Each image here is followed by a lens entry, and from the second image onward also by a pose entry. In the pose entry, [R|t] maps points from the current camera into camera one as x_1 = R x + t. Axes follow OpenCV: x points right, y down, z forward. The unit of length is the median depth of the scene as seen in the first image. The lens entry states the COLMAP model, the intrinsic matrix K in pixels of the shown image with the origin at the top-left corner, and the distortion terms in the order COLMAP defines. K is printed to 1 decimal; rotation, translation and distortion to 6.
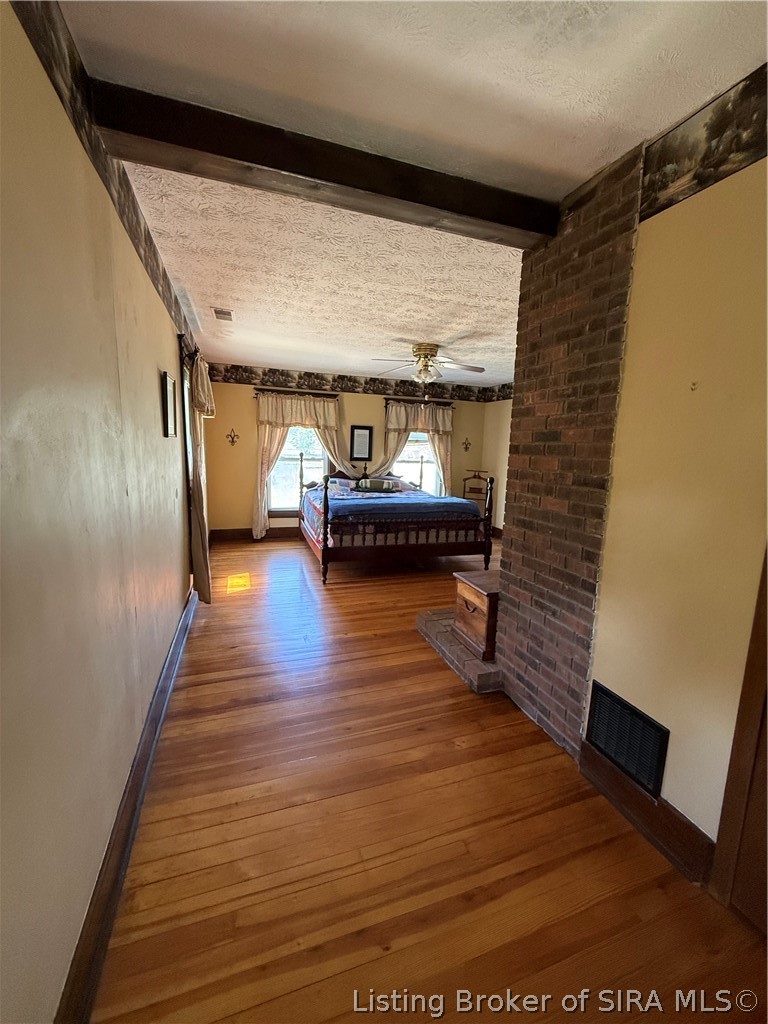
lens RADIAL K [[406.2, 0, 385.5], [0, 406.2, 508.4], [0, 0, 1]] dist [-0.003175, 0.000564]
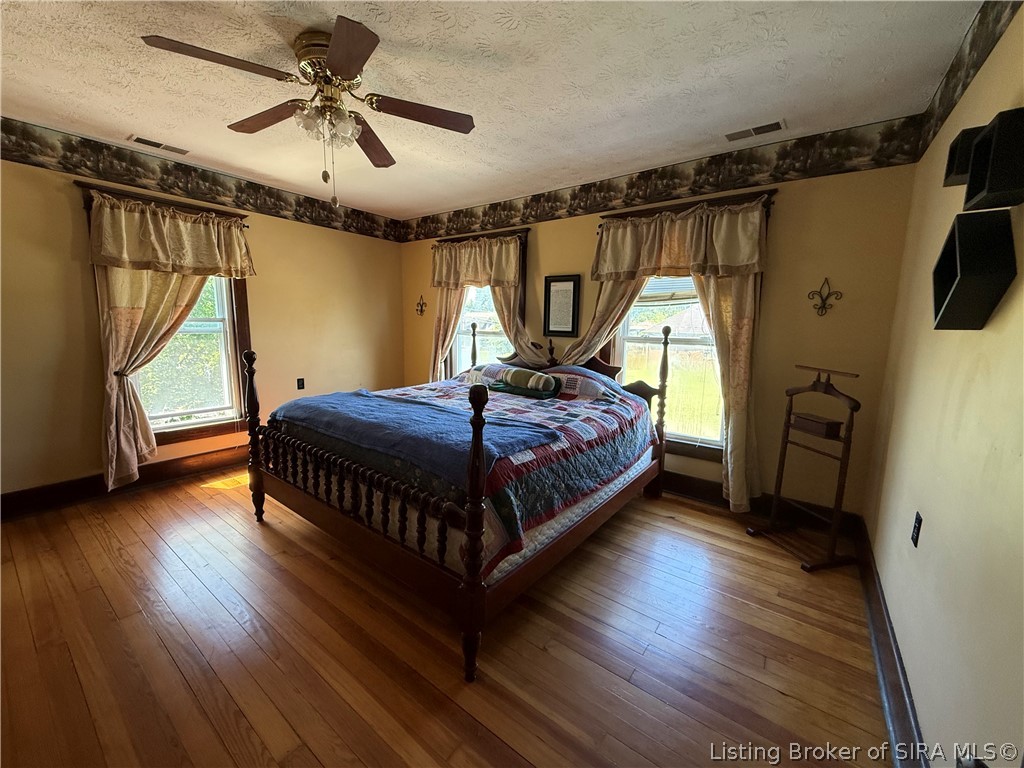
lens RADIAL K [[406.2, 0, 519.3], [0, 406.2, 385.1], [0, 0, 1]] dist [-0.003175, 0.000564]
pose [[0.562043, 0.106917, -0.820168, 0.391743], [-0.120063, 0.991653, 0.046995, -0.069432], [0.818347, 0.072059, 0.570189, 0.633482]]
